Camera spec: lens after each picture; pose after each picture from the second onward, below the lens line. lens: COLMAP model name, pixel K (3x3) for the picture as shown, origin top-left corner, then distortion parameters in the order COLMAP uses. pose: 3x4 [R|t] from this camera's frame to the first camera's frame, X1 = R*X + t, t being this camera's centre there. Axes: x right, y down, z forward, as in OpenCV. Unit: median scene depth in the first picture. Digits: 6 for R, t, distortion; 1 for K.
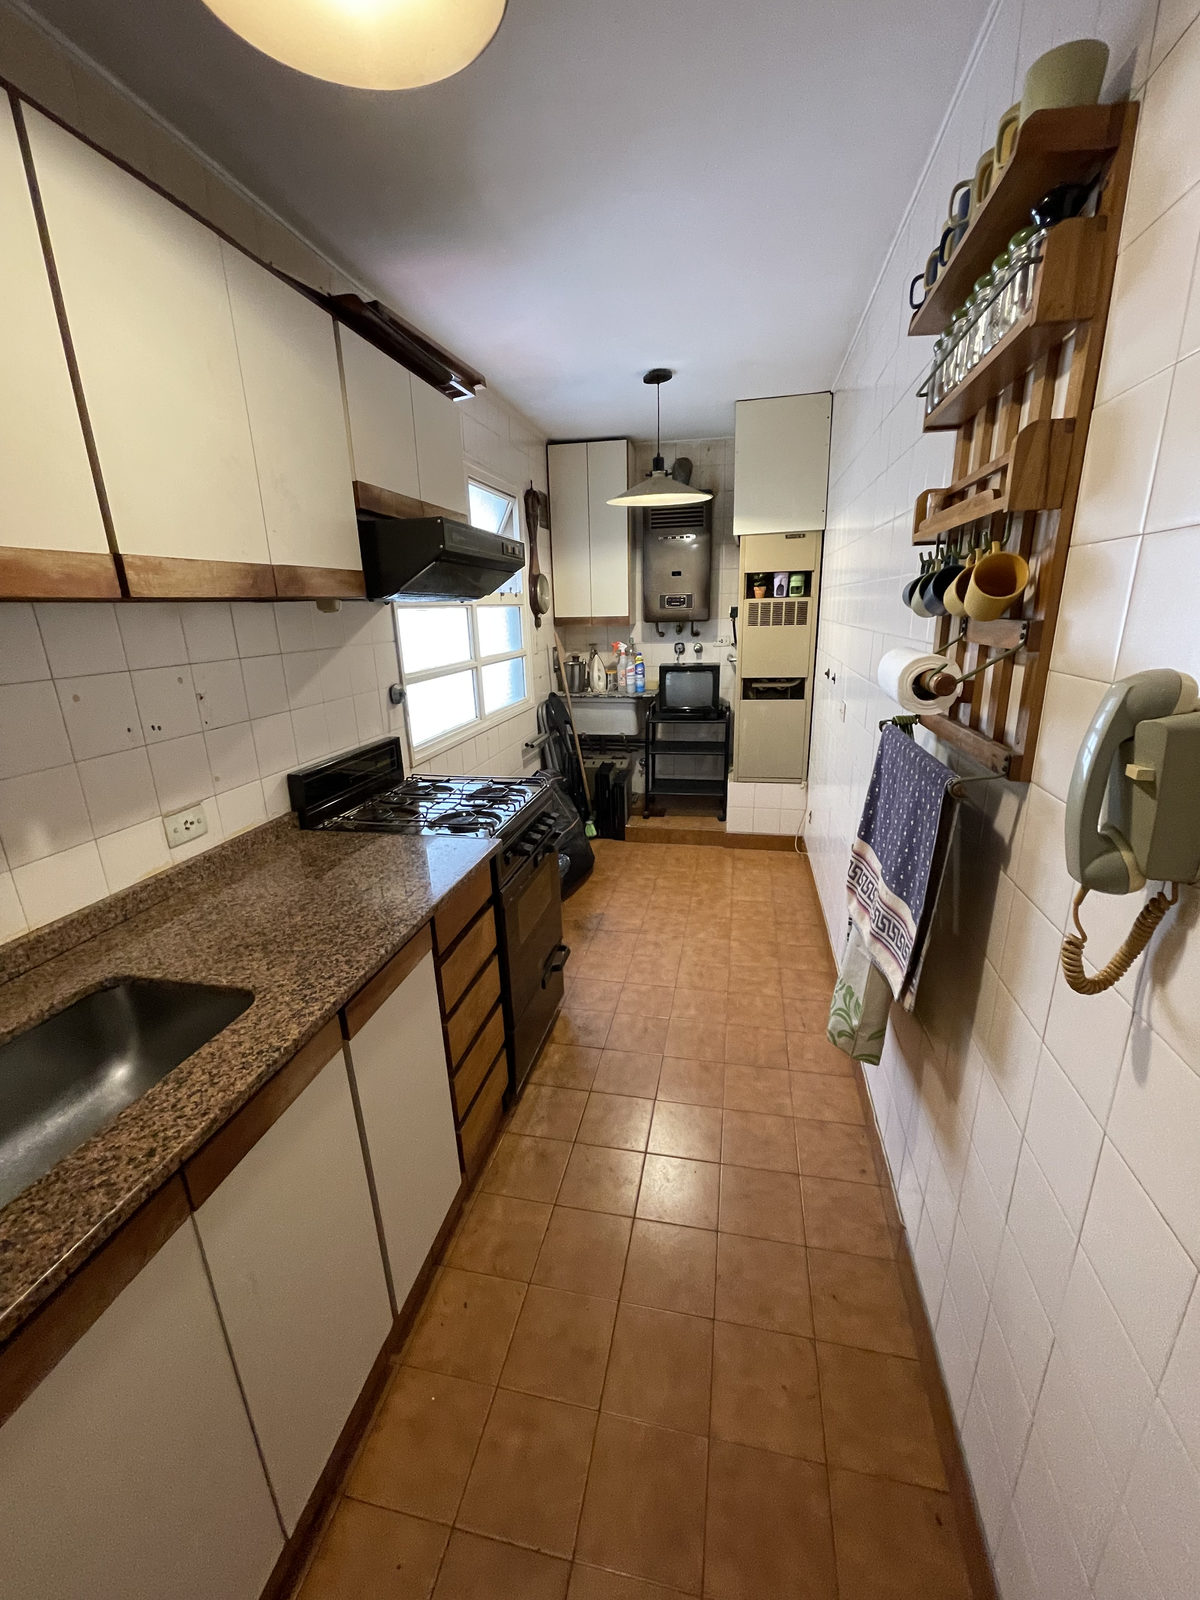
lens RADIAL K [[640.9, 0, 594.3], [0, 640.9, 790.0], [0, 0, 1]] dist [-0.015133, 0.005667]
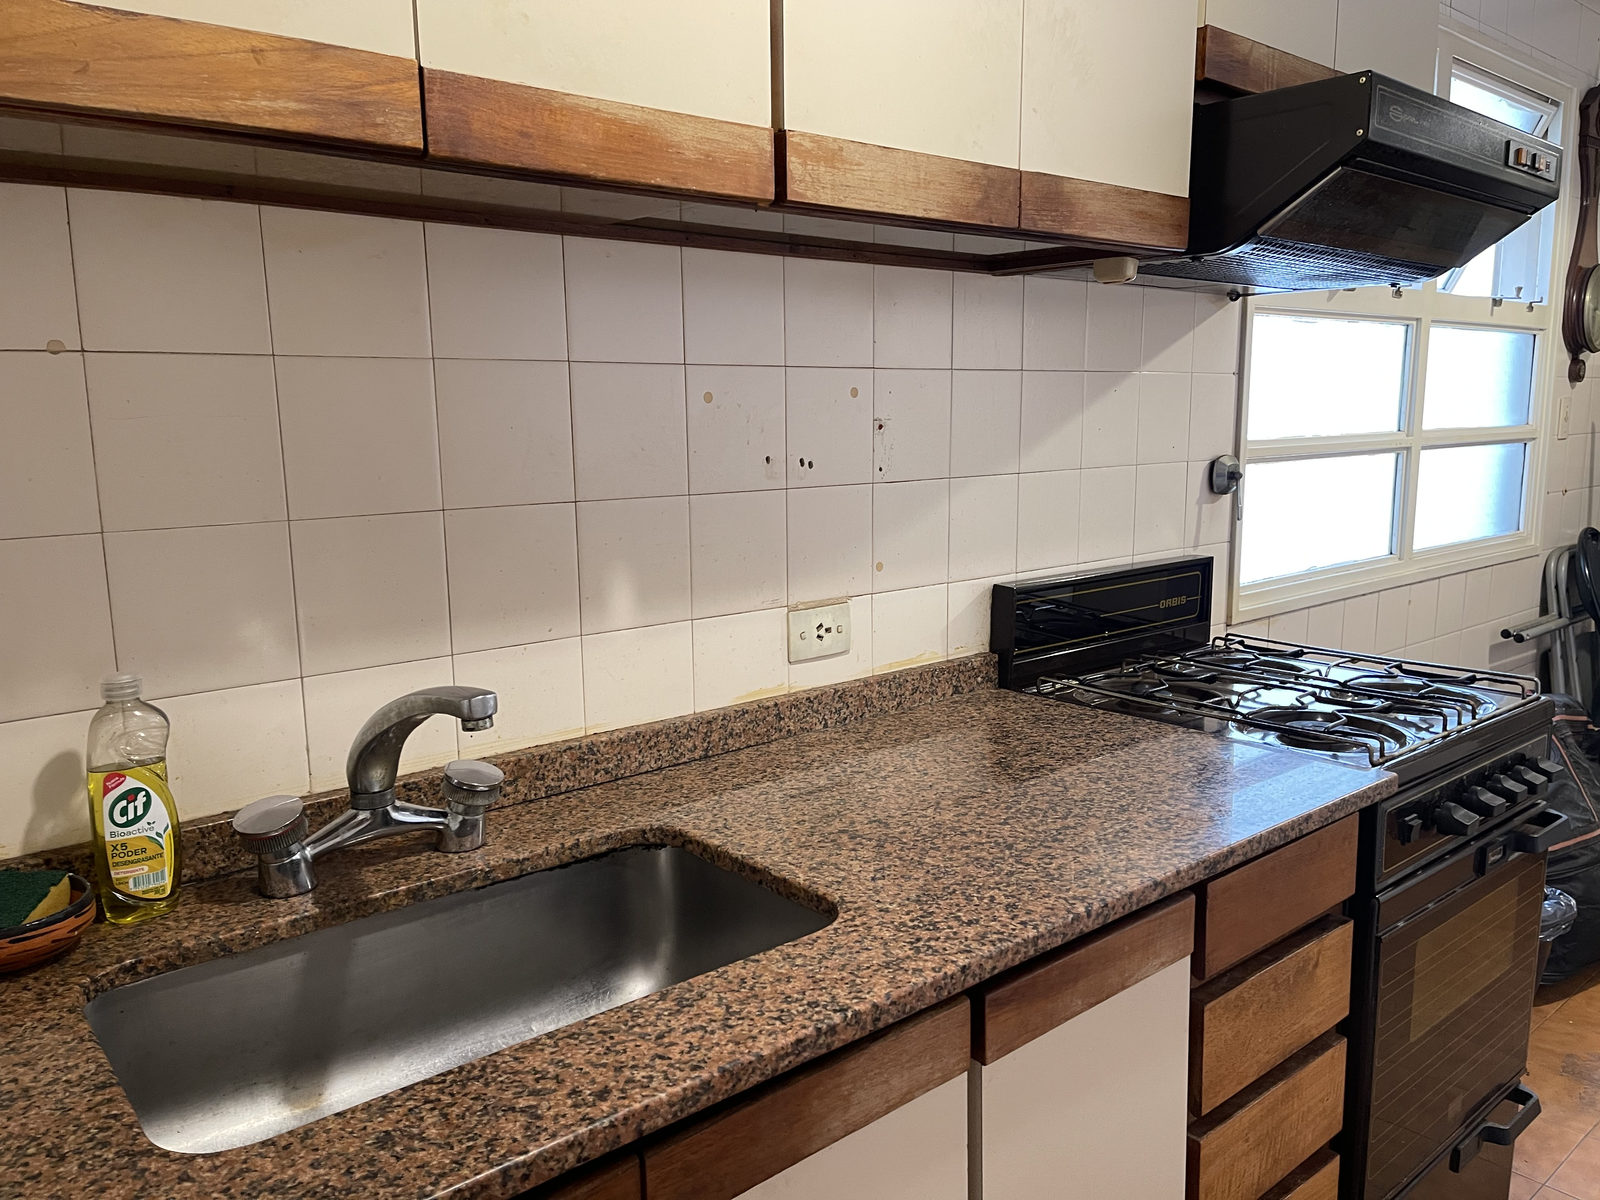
lens RADIAL K [[1191.3, 0, 807.3], [0, 1191.3, 605.2], [0, 0, 1]] dist [0.046748, -0.061508]
pose [[0.795015, 0.124353, -0.593706, 0.009056], [-0.182500, 0.982448, -0.038605, 0.084196], [0.578485, 0.139043, 0.803755, 0.105773]]
